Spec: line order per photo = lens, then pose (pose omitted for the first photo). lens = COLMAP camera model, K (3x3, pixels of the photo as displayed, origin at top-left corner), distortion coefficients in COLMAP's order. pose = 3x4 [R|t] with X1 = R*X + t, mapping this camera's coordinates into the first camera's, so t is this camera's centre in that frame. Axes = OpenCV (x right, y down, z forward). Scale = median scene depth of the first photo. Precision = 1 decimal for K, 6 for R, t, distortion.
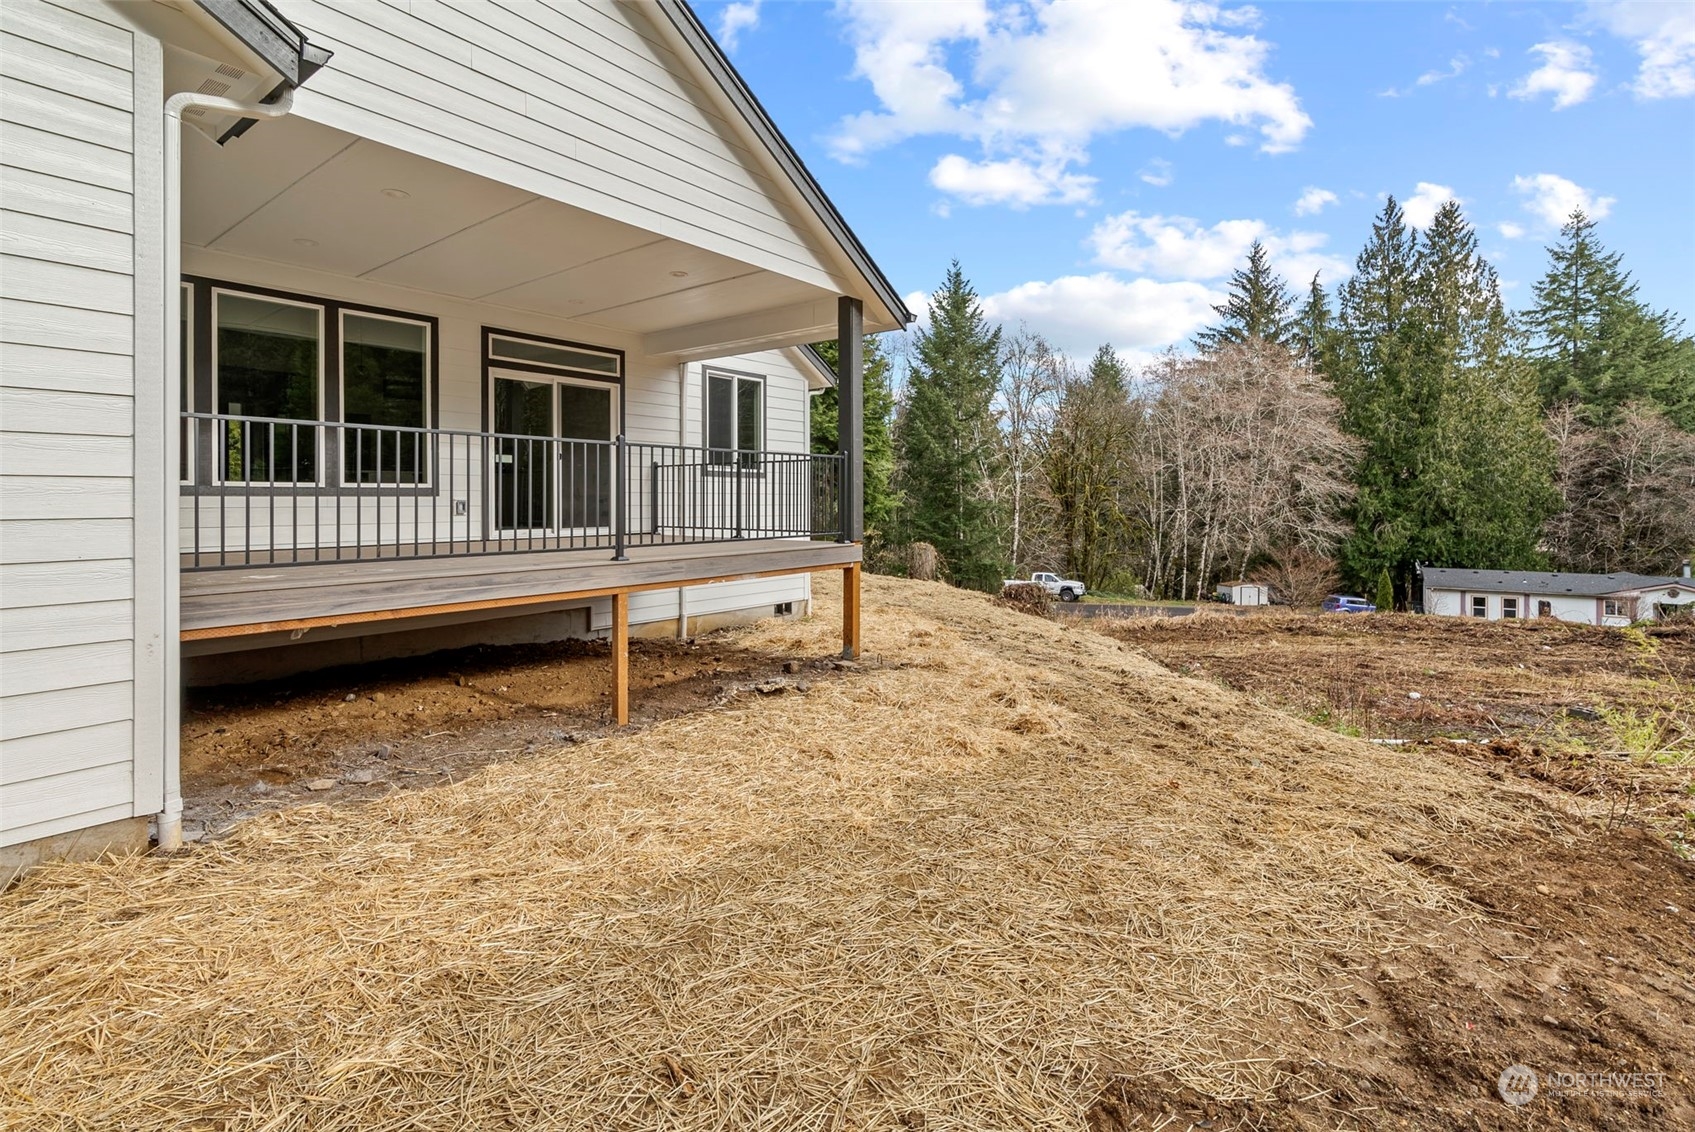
lens RADIAL K [[770.4, 0, 836.7], [0, 770.4, 506.1], [0, 0, 1]] dist [-0.013373, 0.005878]
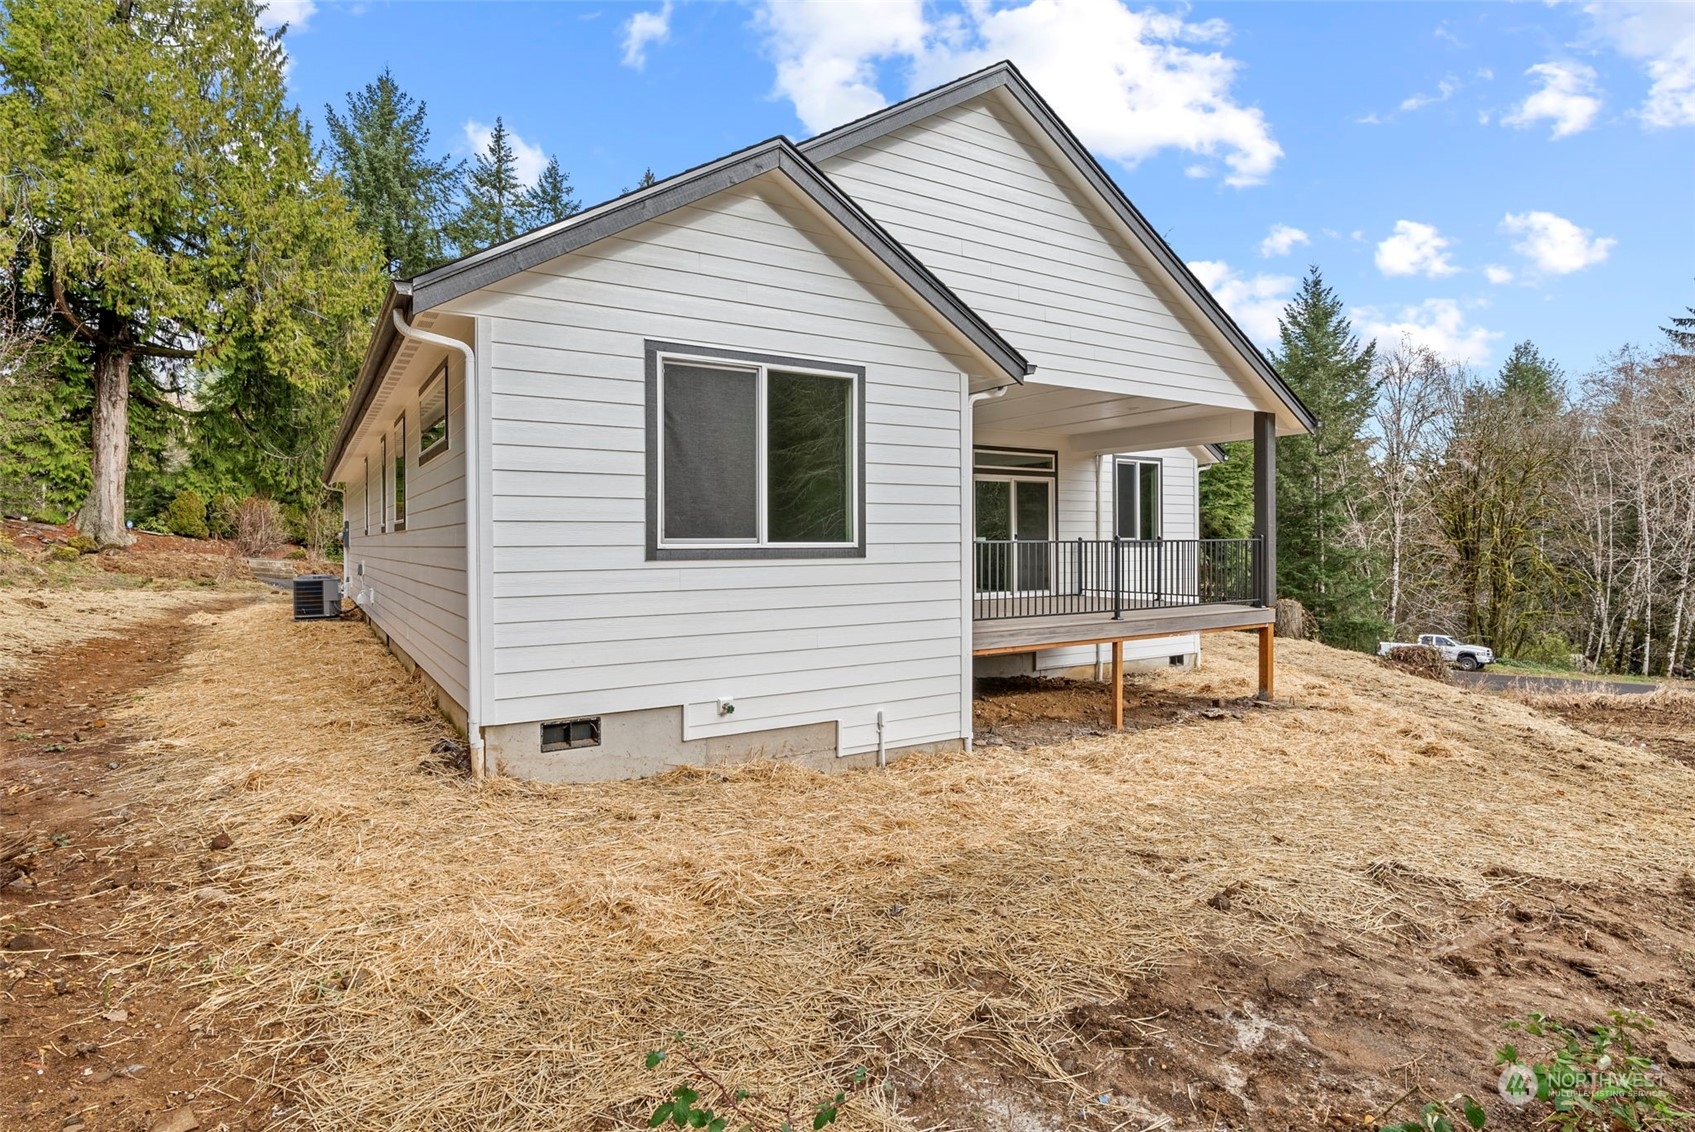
lens RADIAL K [[871.3, 0, 844.5], [0, 871.3, 550.6], [0, 0, 1]] dist [-0.008668, 0.005053]
pose [[0.945815, -0.001393, -0.324702, -0.081668], [0.002517, 0.999992, 0.003042, -0.024447], [0.324695, -0.003694, 0.945812, -0.269248]]
